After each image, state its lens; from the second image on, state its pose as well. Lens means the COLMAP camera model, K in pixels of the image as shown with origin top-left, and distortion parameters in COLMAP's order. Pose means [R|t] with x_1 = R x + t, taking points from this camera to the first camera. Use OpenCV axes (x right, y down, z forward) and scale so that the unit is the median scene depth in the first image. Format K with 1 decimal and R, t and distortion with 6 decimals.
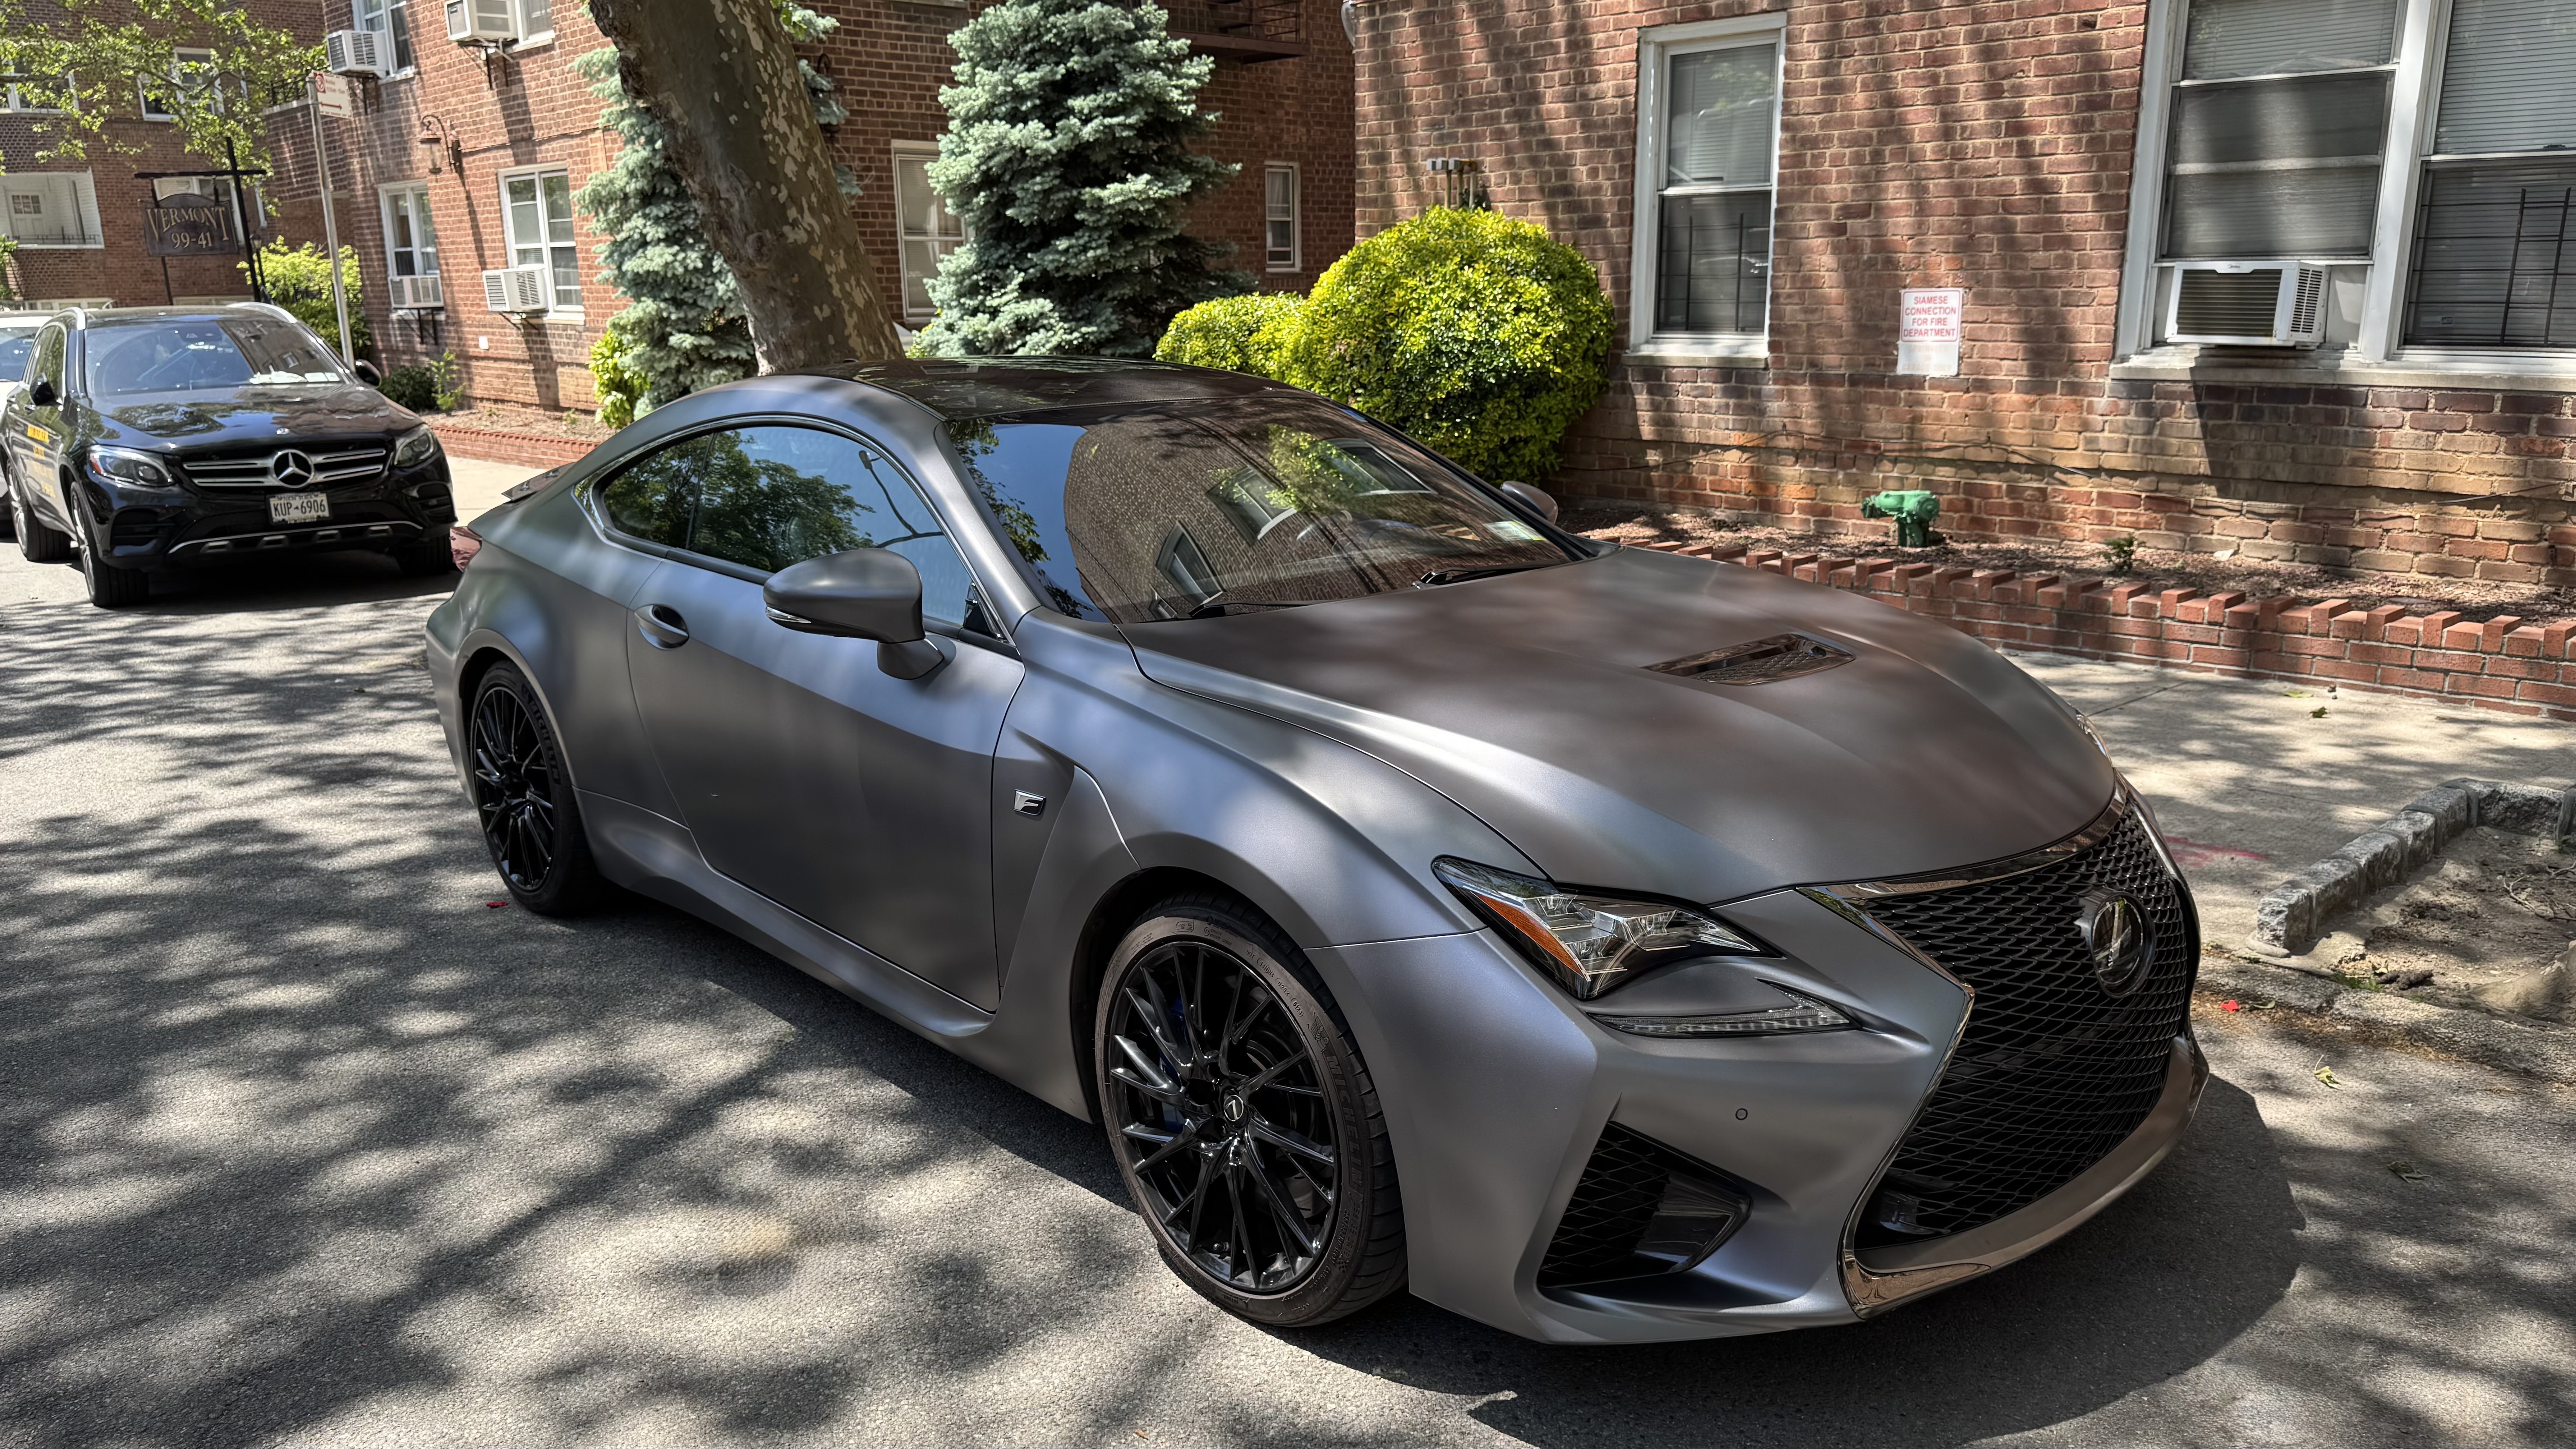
lens RADIAL K [[1805.3, 0, 1280.6], [0, 1805.3, 731.8], [0, 0, 1]] dist [0.062248, -0.086379]
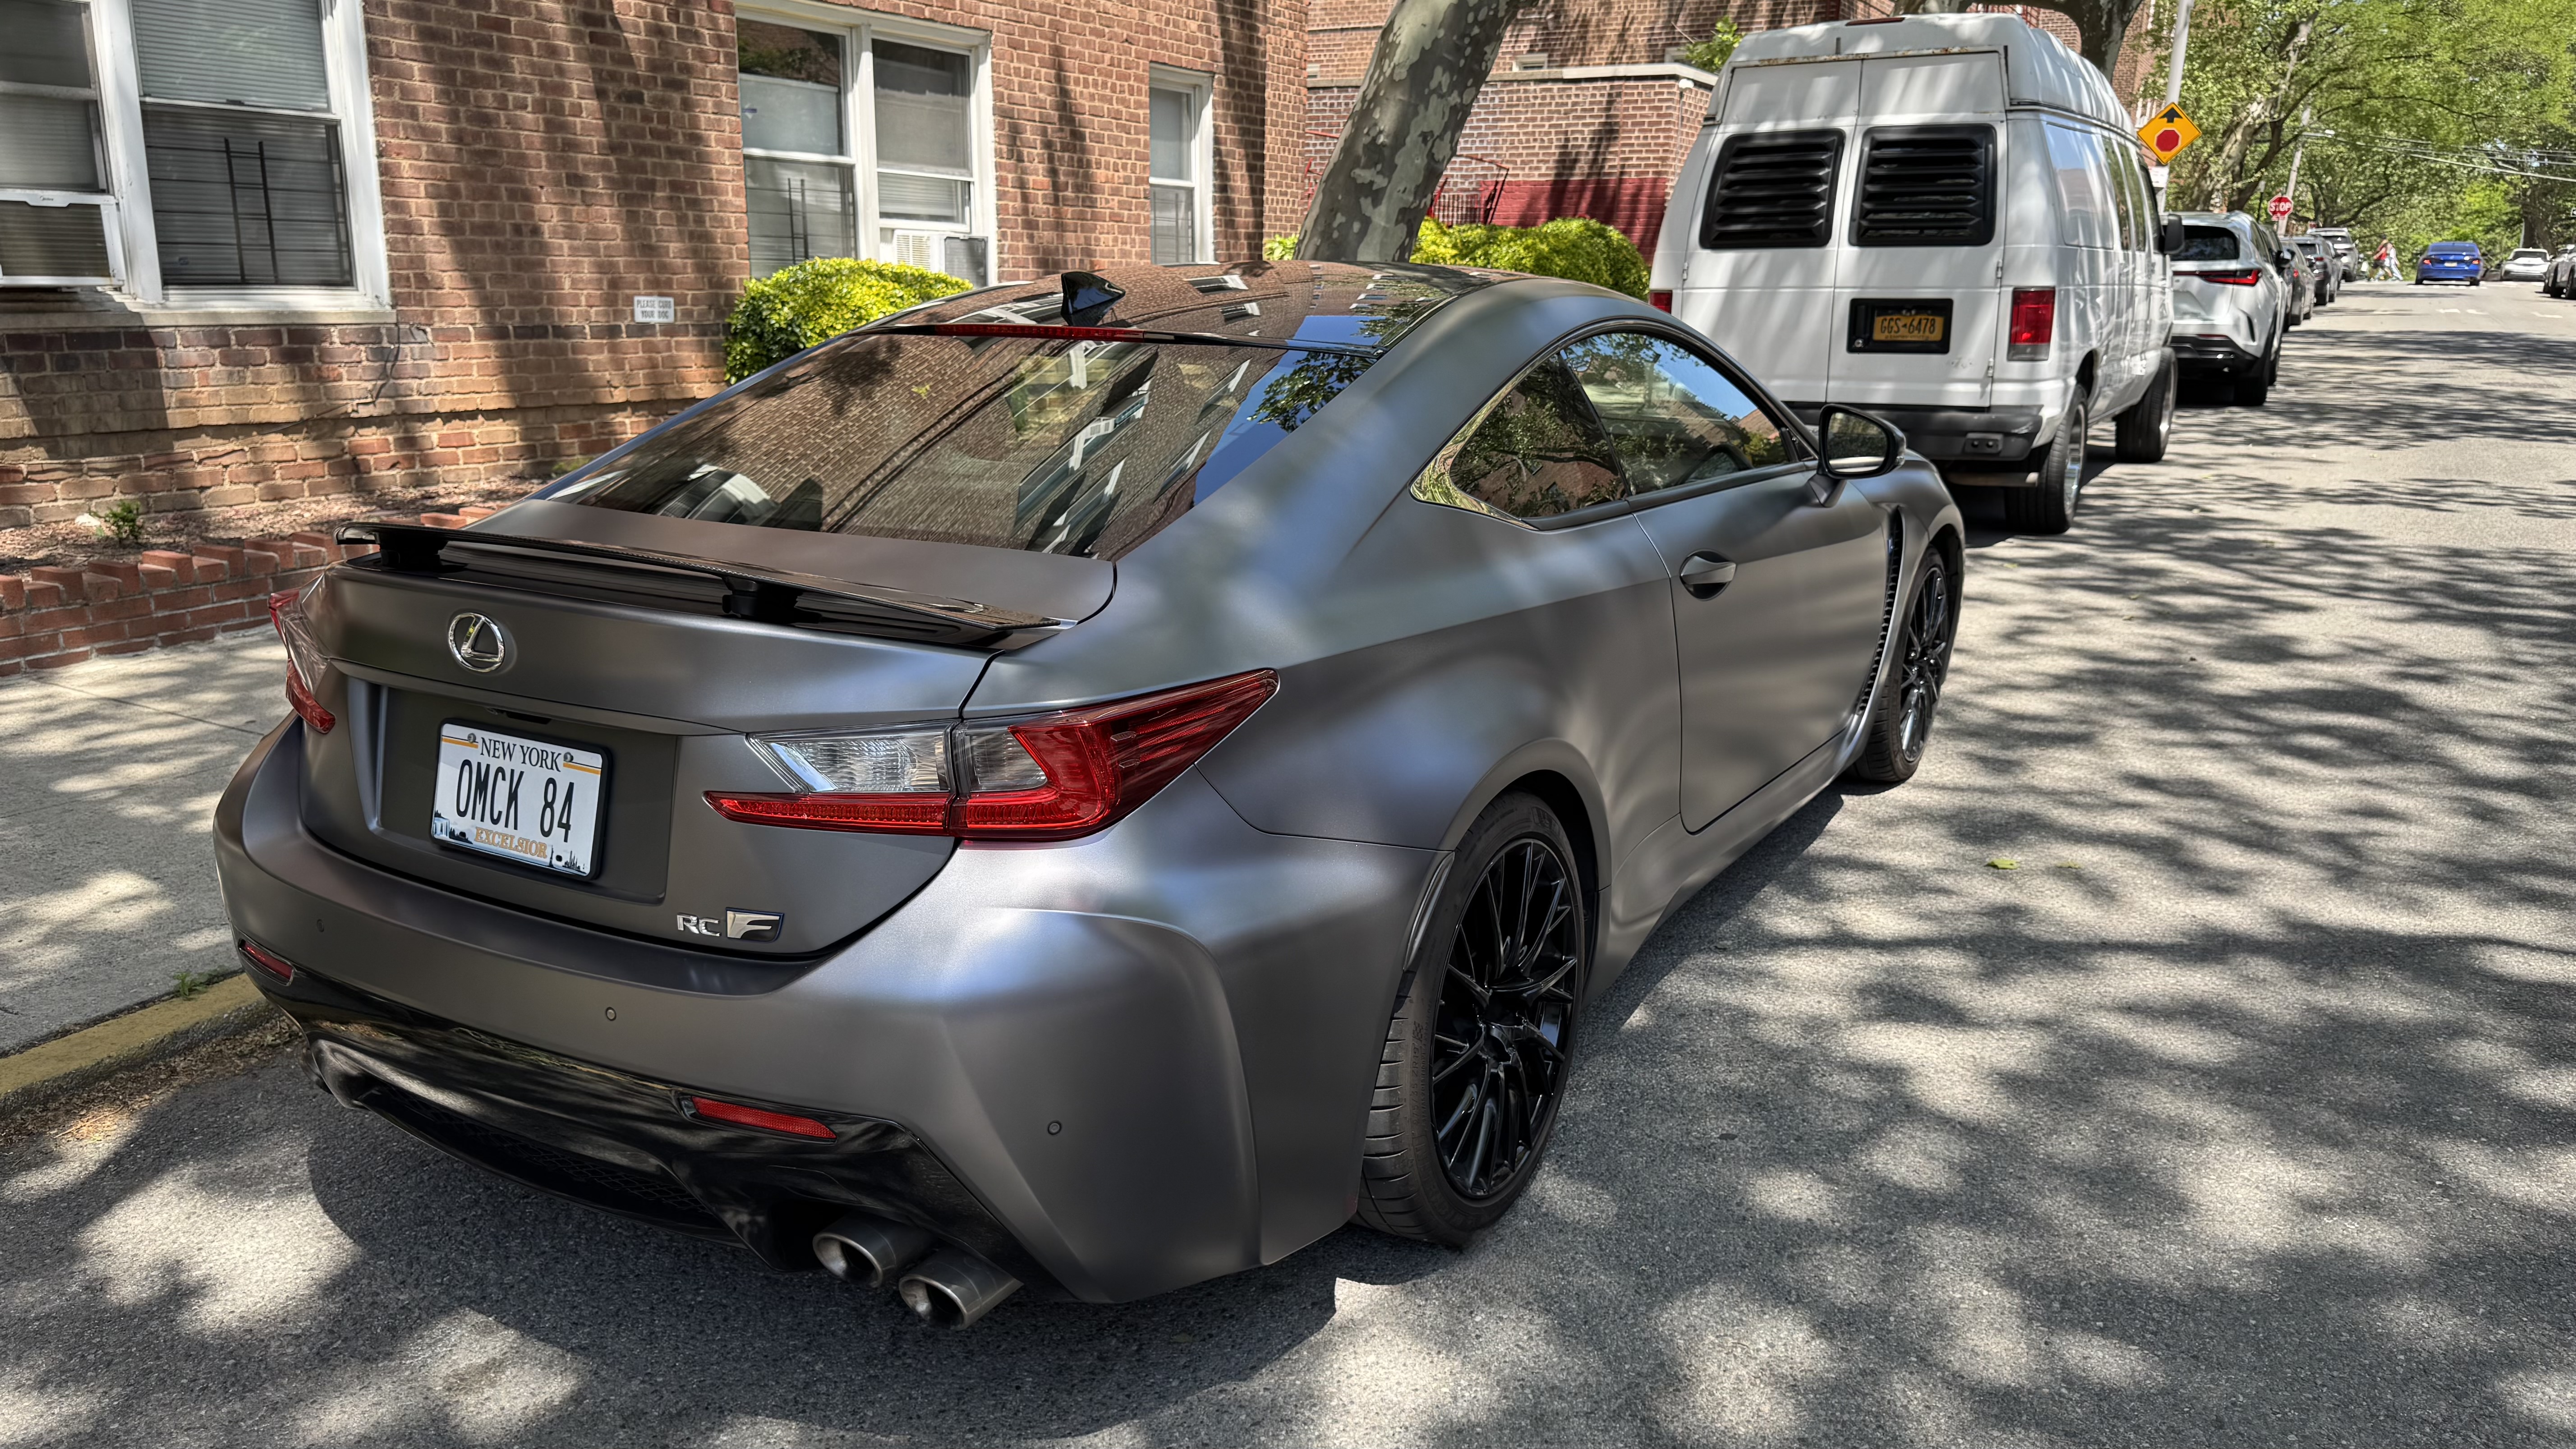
lens RADIAL K [[1805.3, 0, 1279.2], [0, 1805.3, 704.5], [0, 0, 1]] dist [0.062248, -0.086379]
pose [[-0.268823, -0.212444, 0.939469, -0.553521], [0.225672, 0.934332, 0.275857, -0.137358], [-0.936380, 0.286168, -0.203227, 0.707656]]
